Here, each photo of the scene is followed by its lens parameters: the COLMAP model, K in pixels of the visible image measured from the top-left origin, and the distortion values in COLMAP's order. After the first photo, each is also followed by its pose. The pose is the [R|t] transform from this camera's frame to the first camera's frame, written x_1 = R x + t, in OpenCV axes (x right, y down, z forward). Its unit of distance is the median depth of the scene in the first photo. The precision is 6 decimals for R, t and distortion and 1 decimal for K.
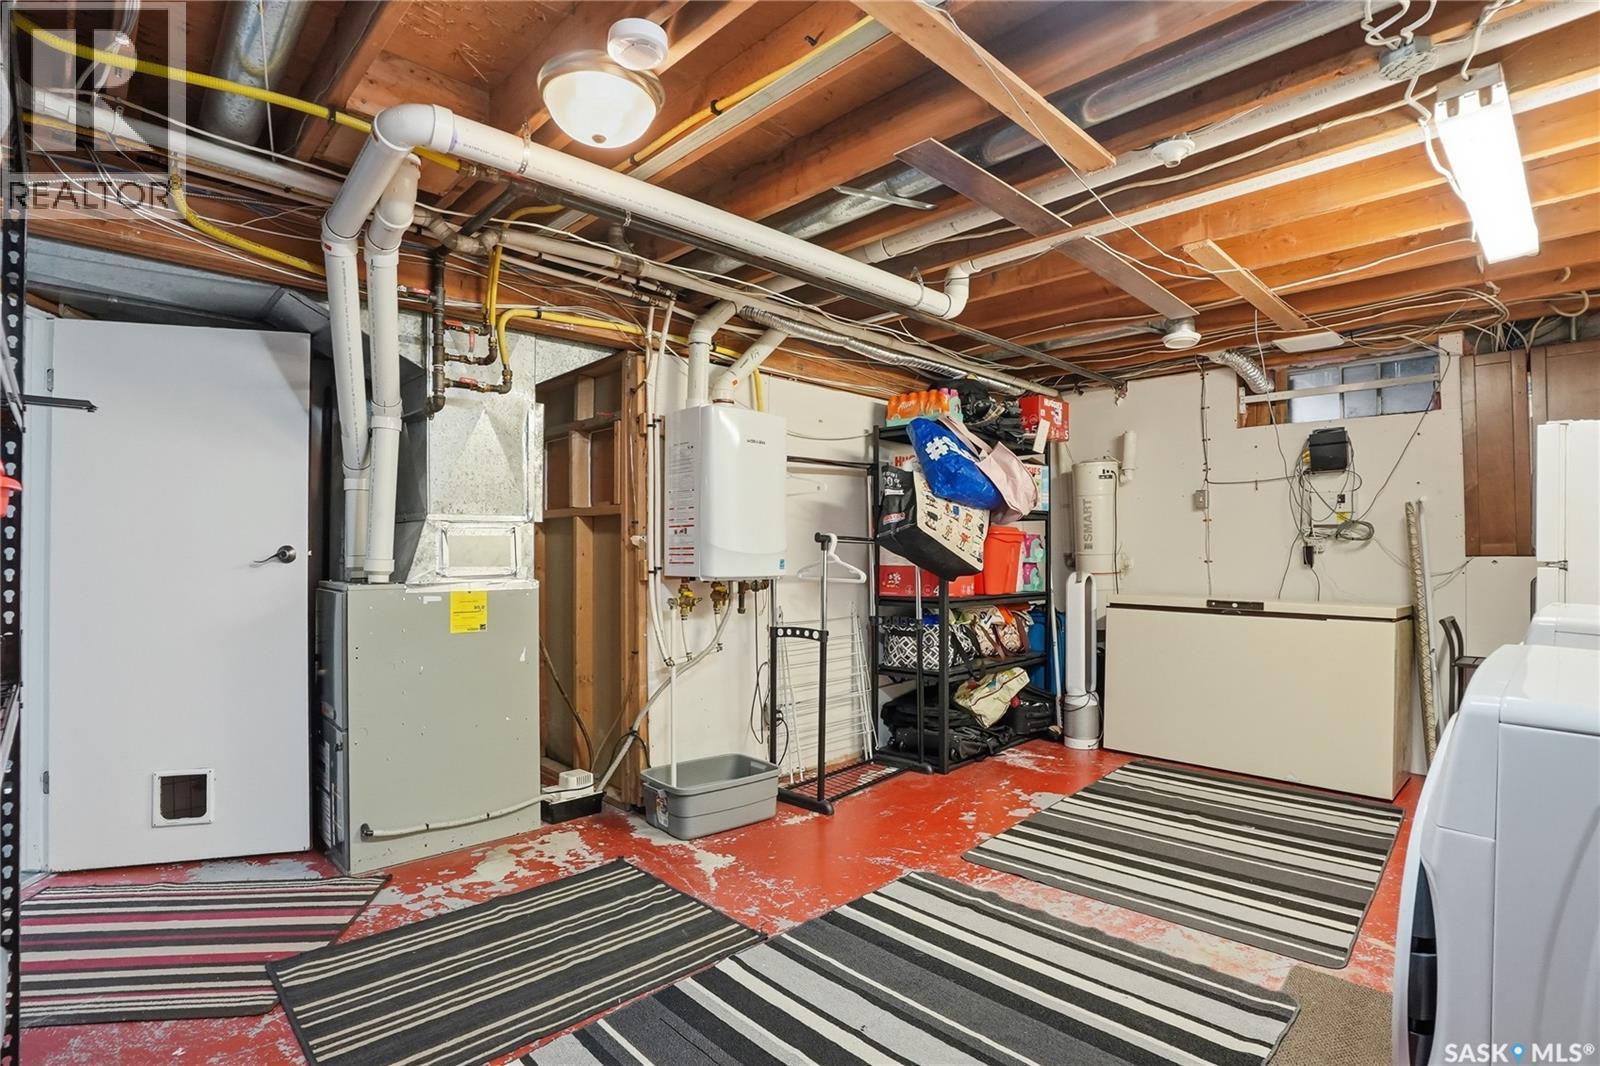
lens RADIAL K [[787.3, 0, 805.8], [0, 787.3, 558.8], [0, 0, 1]] dist [-0.037008, 0.000919]
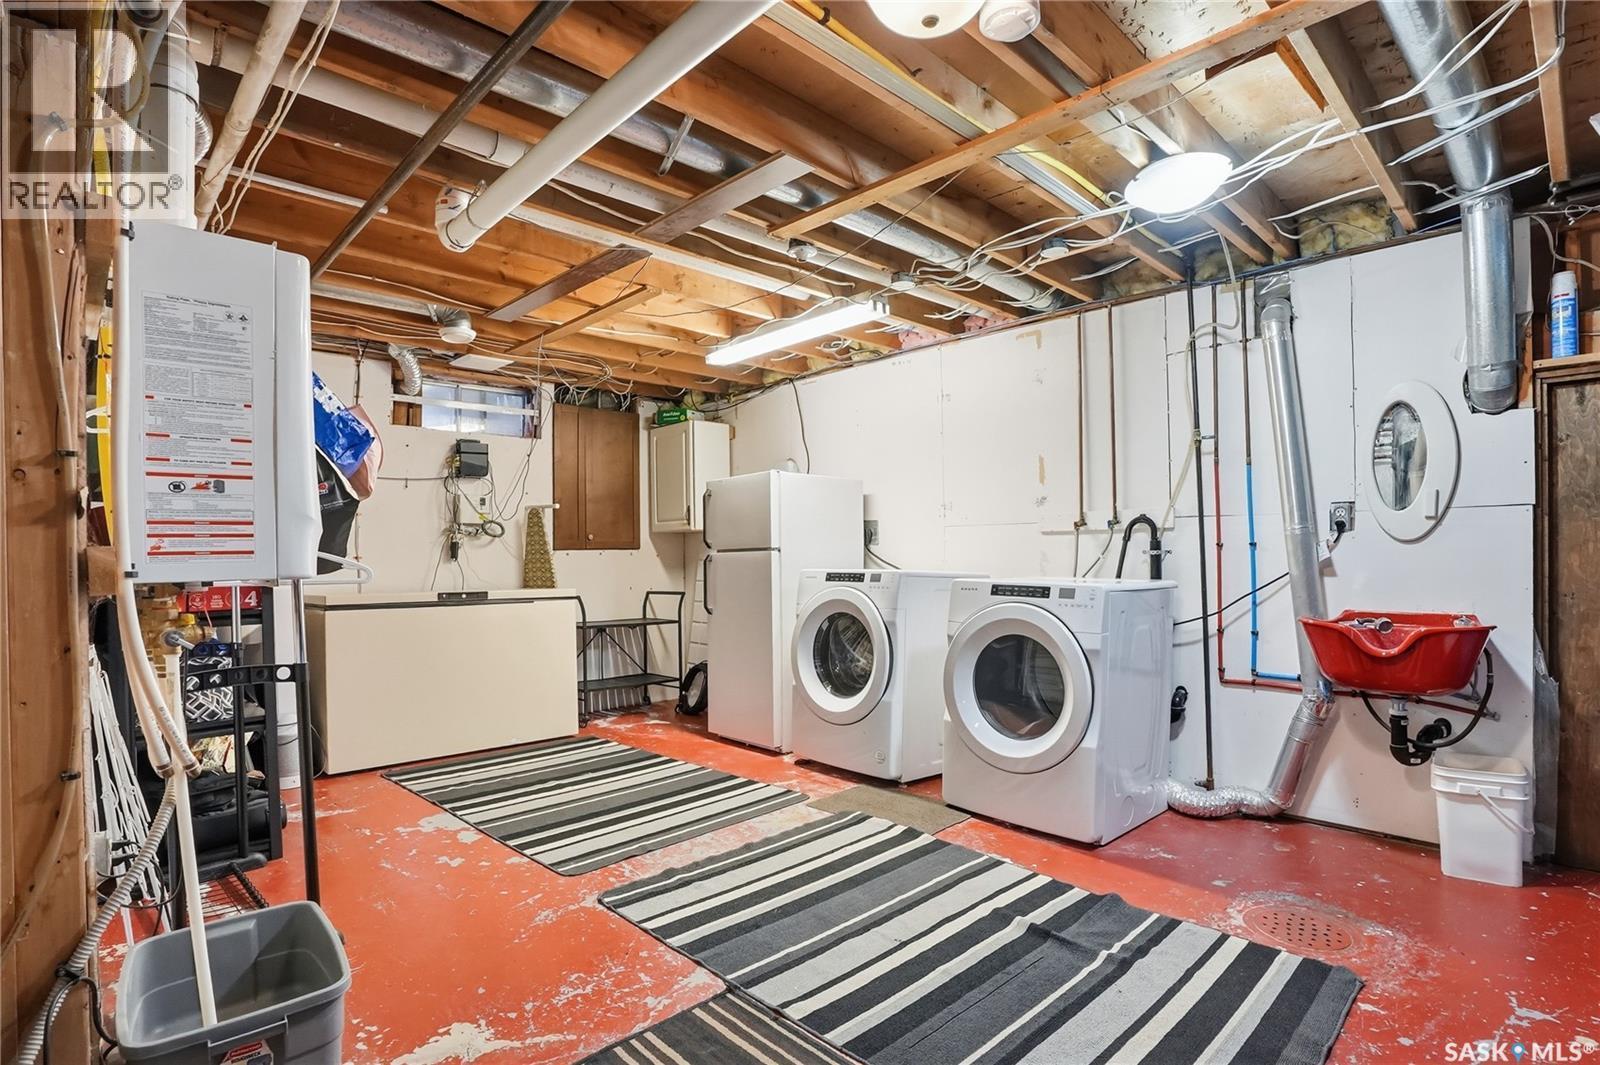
lens RADIAL K [[787.3, 0, 805.8], [0, 787.3, 558.3], [0, 0, 1]] dist [-0.037008, 0.000919]
pose [[0.005910, -0.002143, 0.999980, -0.733030], [0.017835, 0.999839, 0.002037, 0.021729], [-0.999823, 0.017822, 0.005947, 0.757940]]
